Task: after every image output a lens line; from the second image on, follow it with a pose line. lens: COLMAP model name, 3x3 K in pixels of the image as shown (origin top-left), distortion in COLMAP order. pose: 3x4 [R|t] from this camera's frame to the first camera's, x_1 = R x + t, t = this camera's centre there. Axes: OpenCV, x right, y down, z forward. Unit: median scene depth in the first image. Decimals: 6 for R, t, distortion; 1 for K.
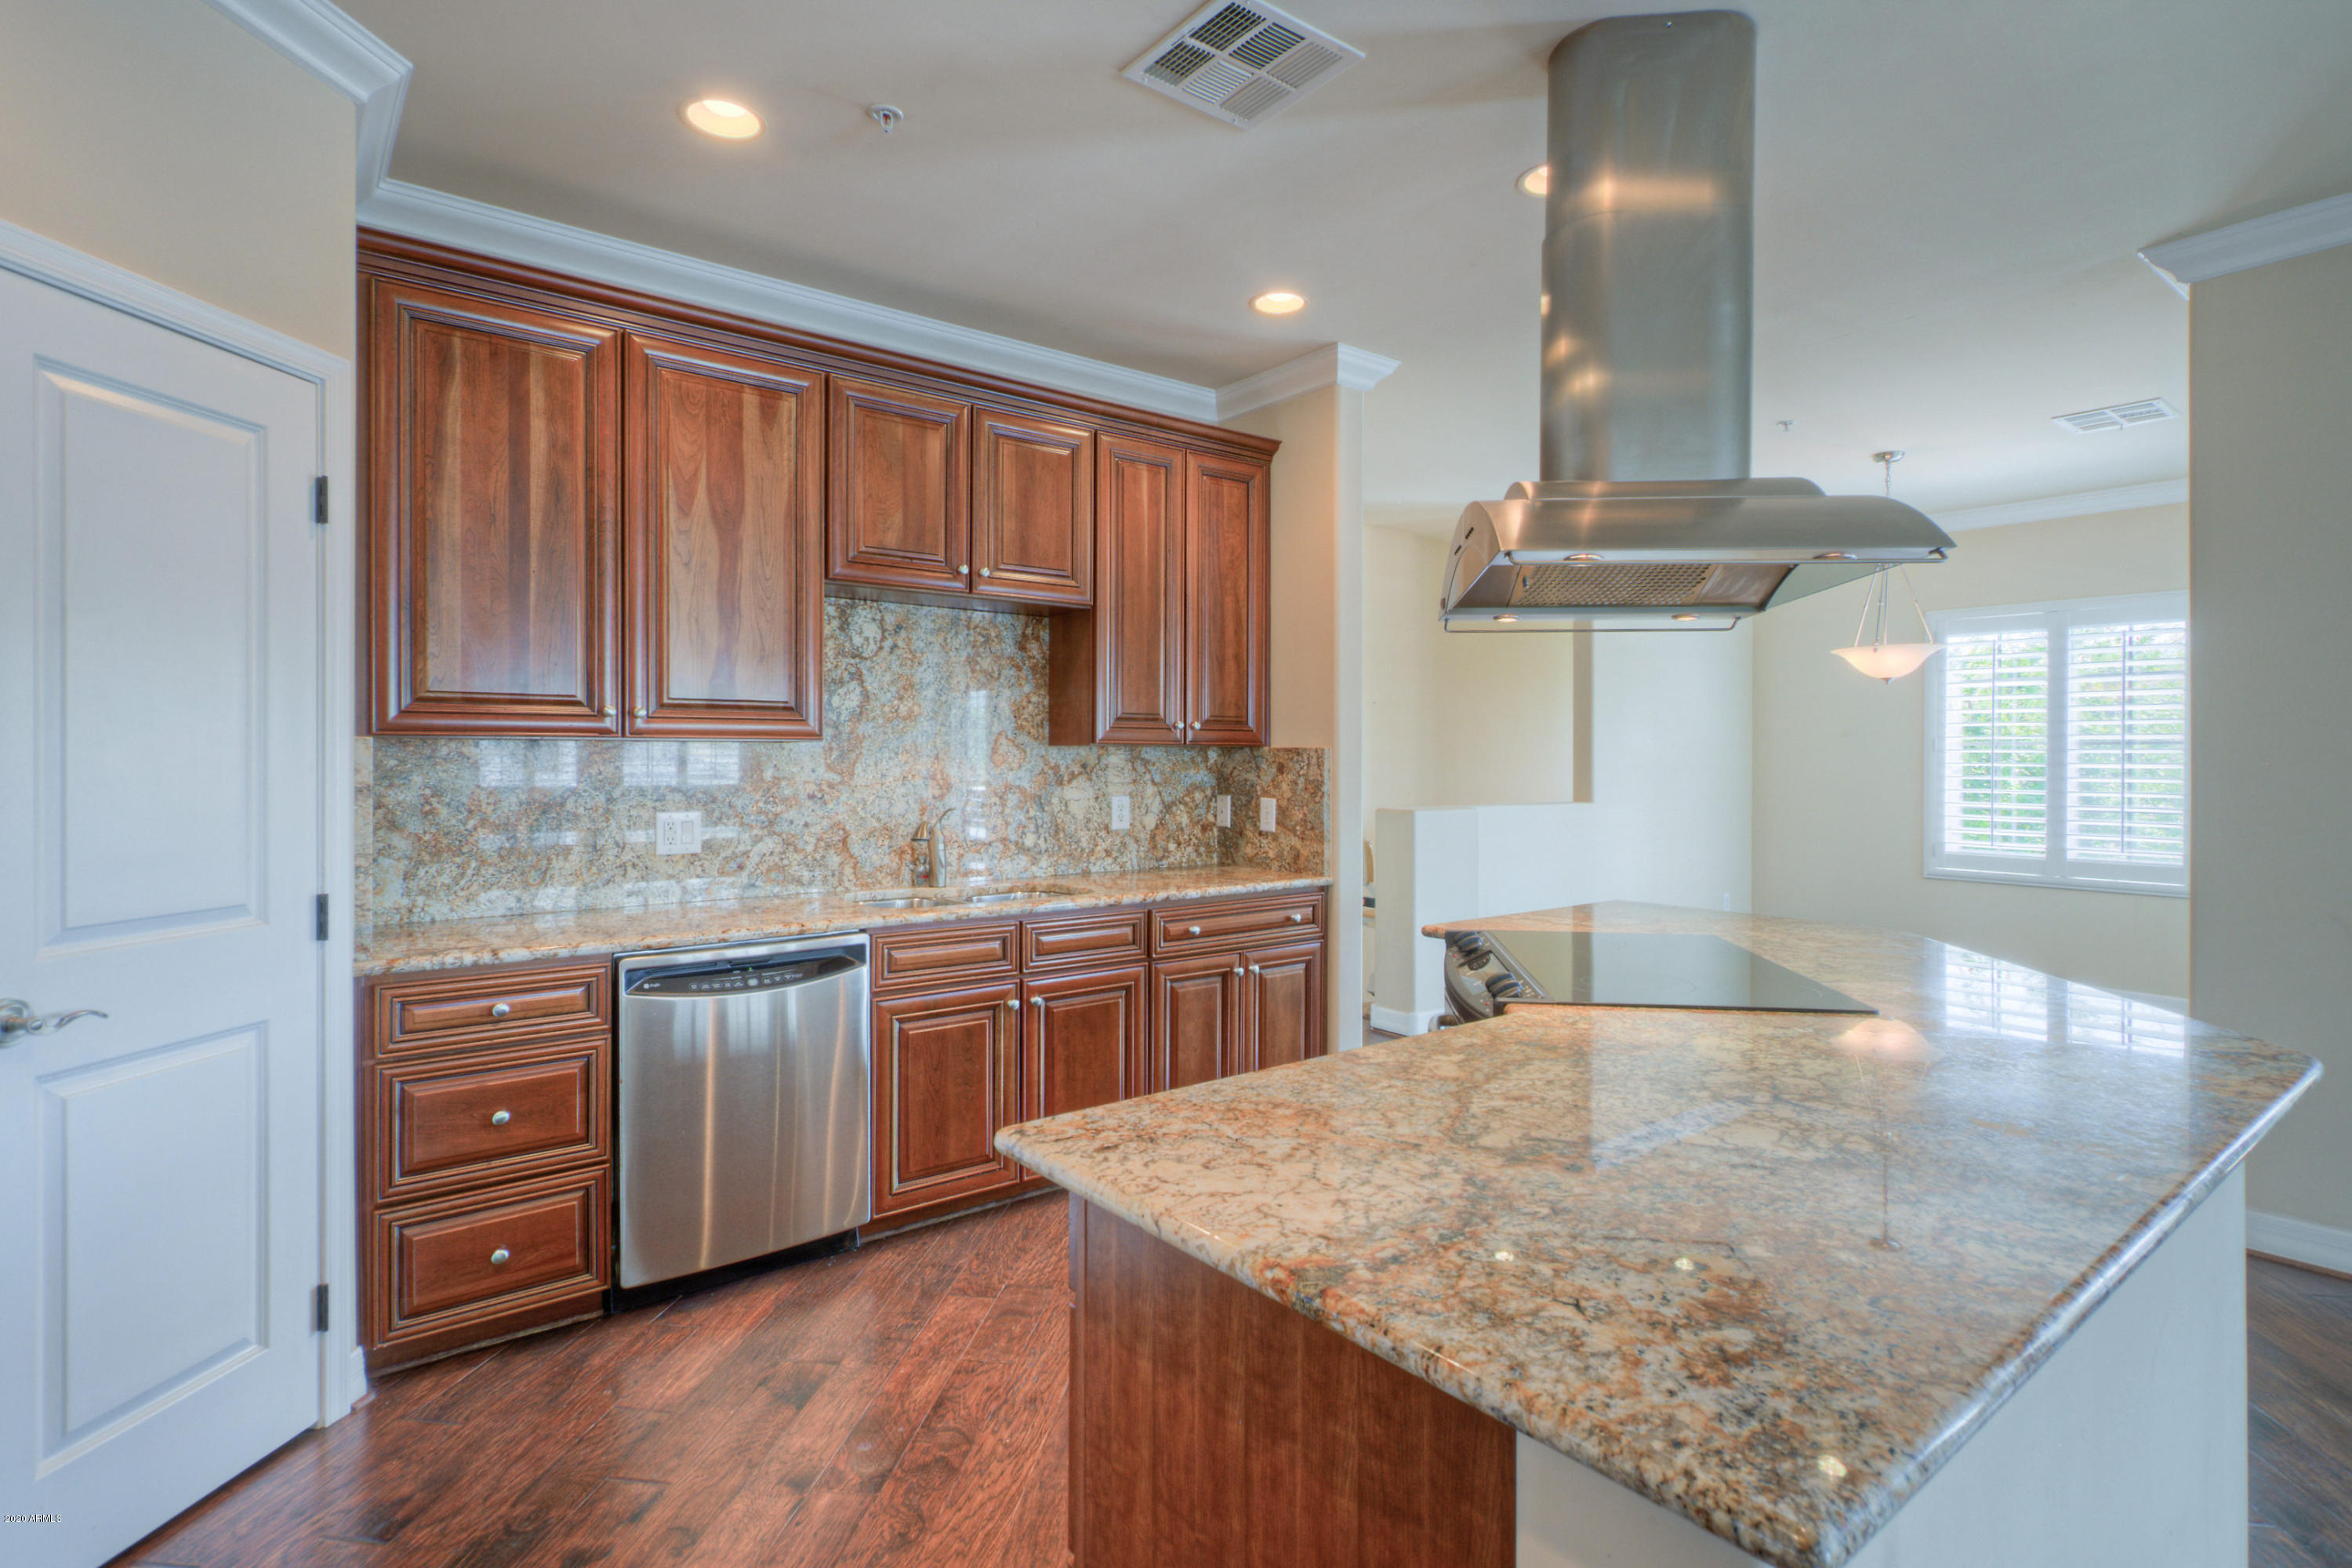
lens RADIAL K [[1153.8, 0, 1176.3], [0, 1153.8, 759.9], [0, 0, 1]] dist [0.003694, 0.000624]
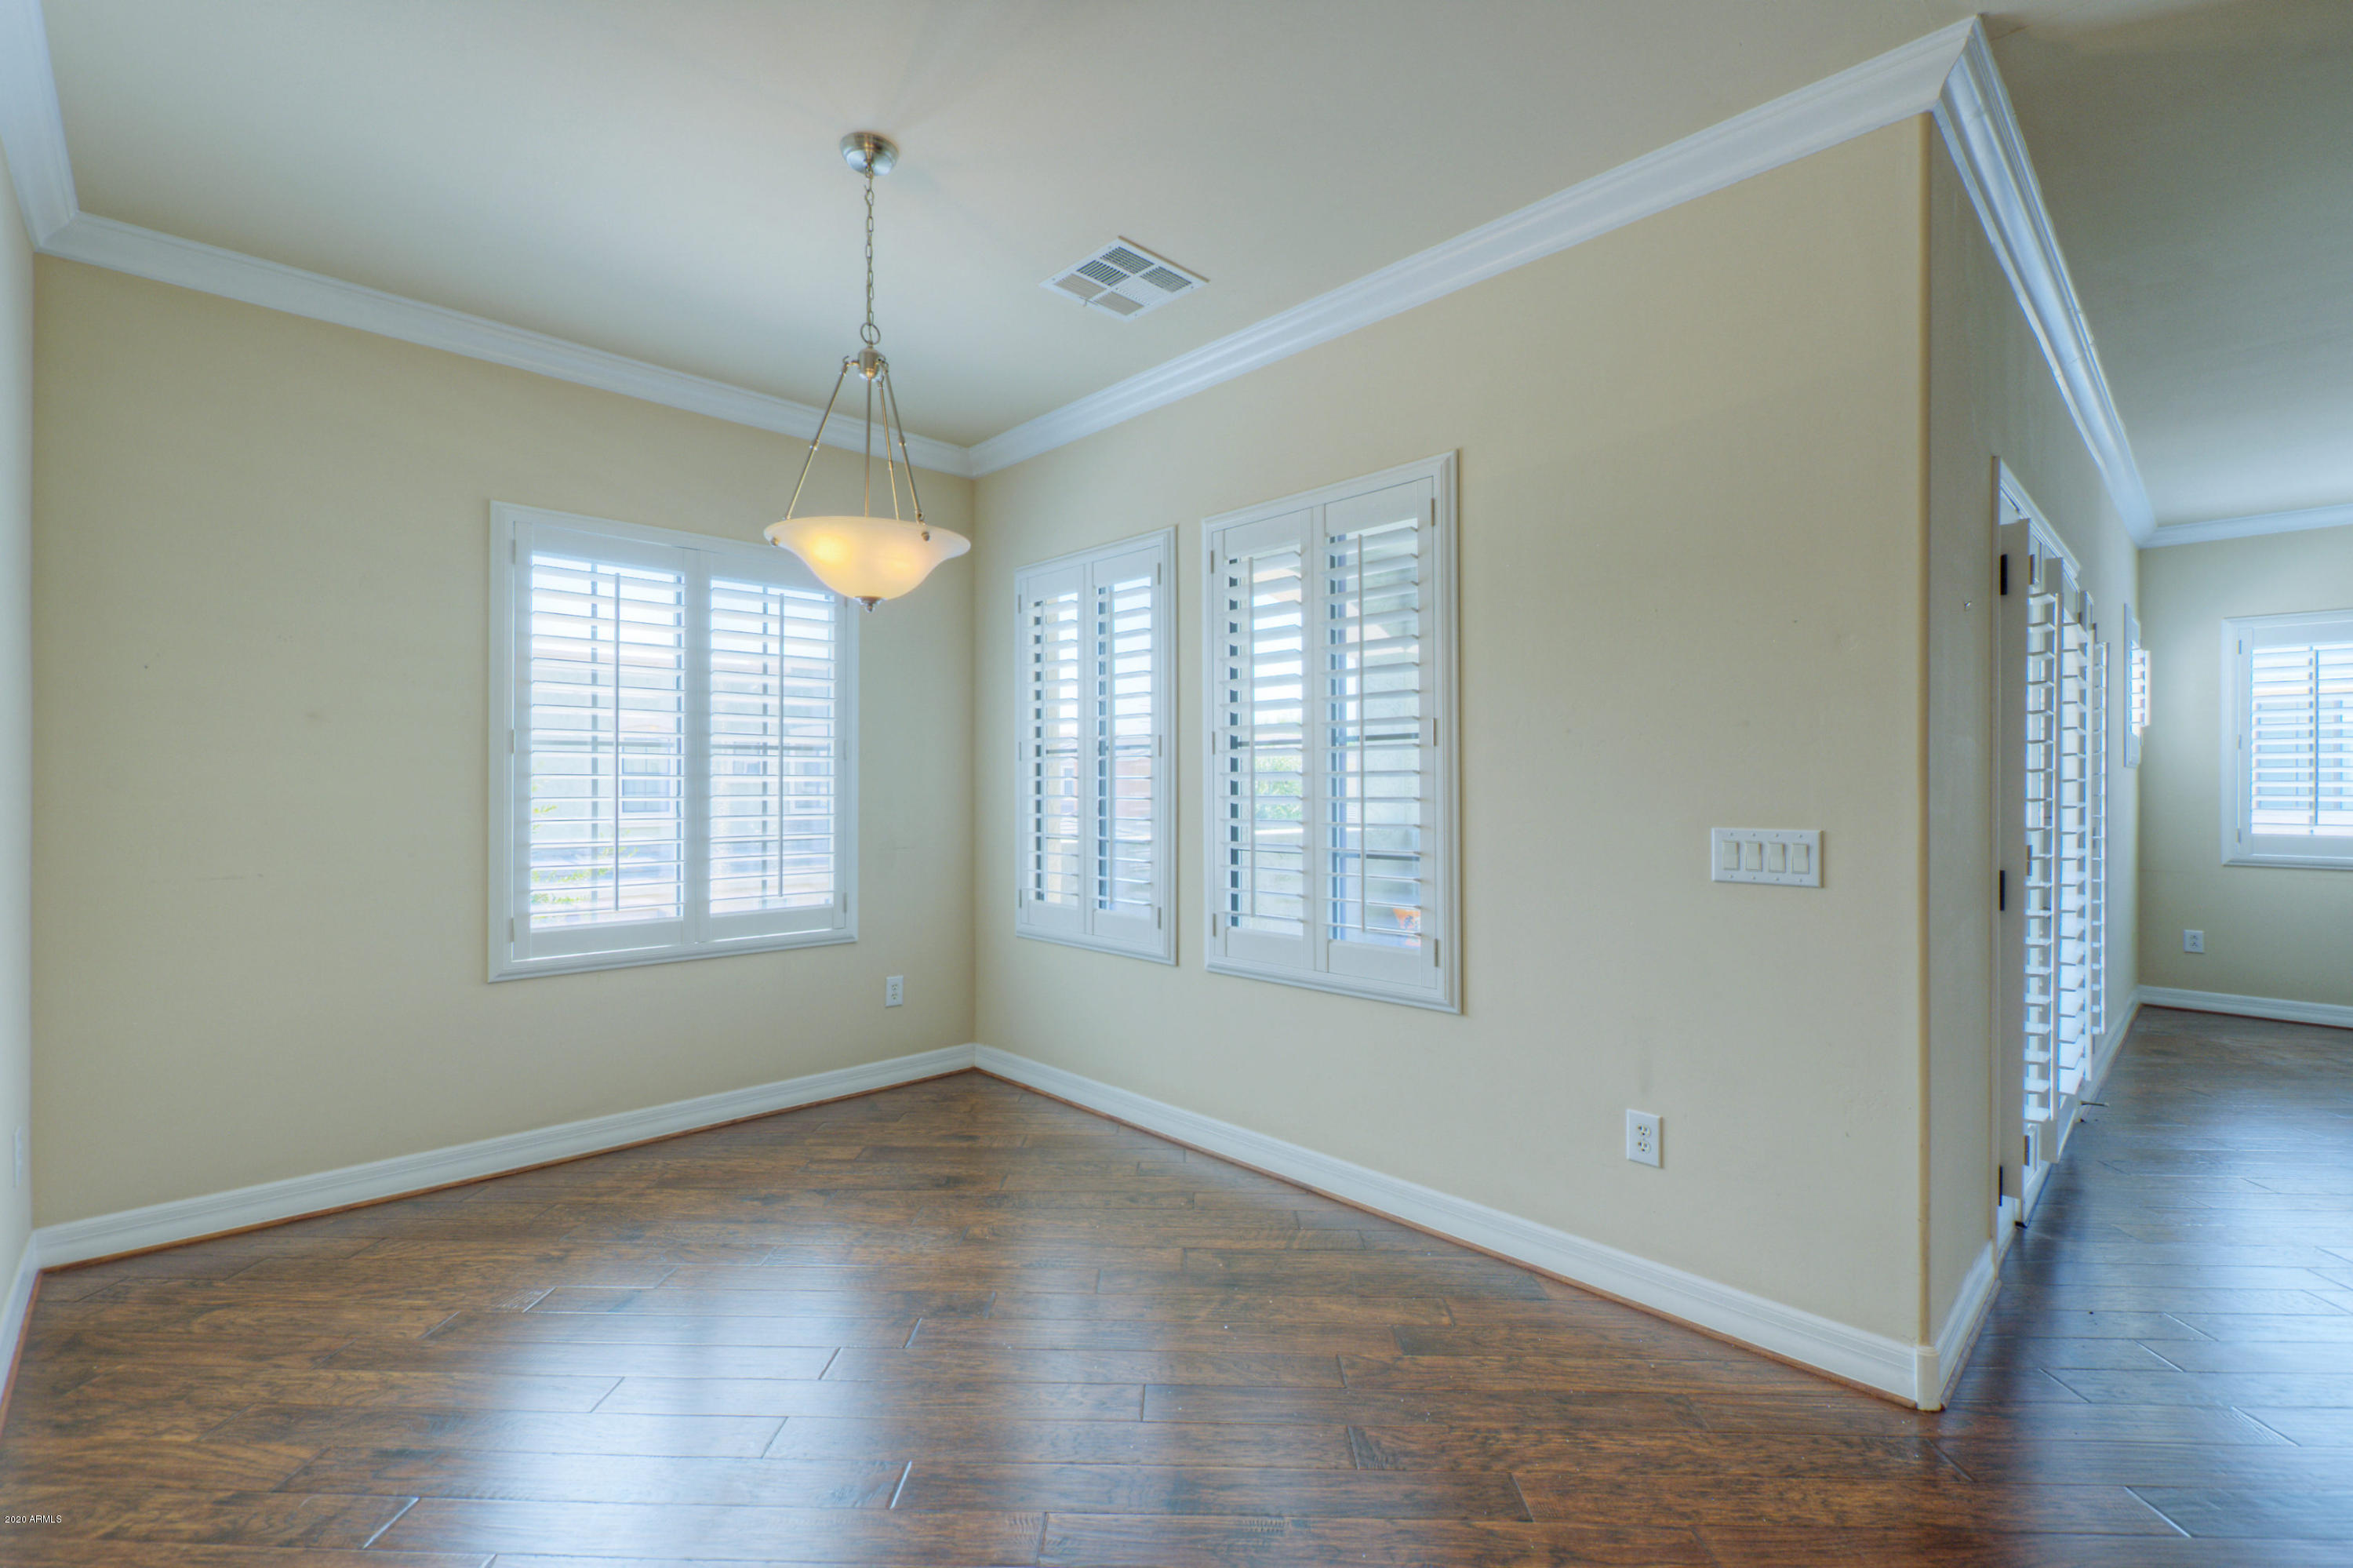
lens RADIAL K [[1020.2, 0, 1176.5], [0, 1020.2, 784.0], [0, 0, 1]] dist [-0.000243, -0.000453]
pose [[-0.104316, -0.003992, 0.994536, 0.246786], [0.001550, 0.999990, 0.004176, 0.010592], [-0.994543, 0.001977, -0.104309, 1.370293]]
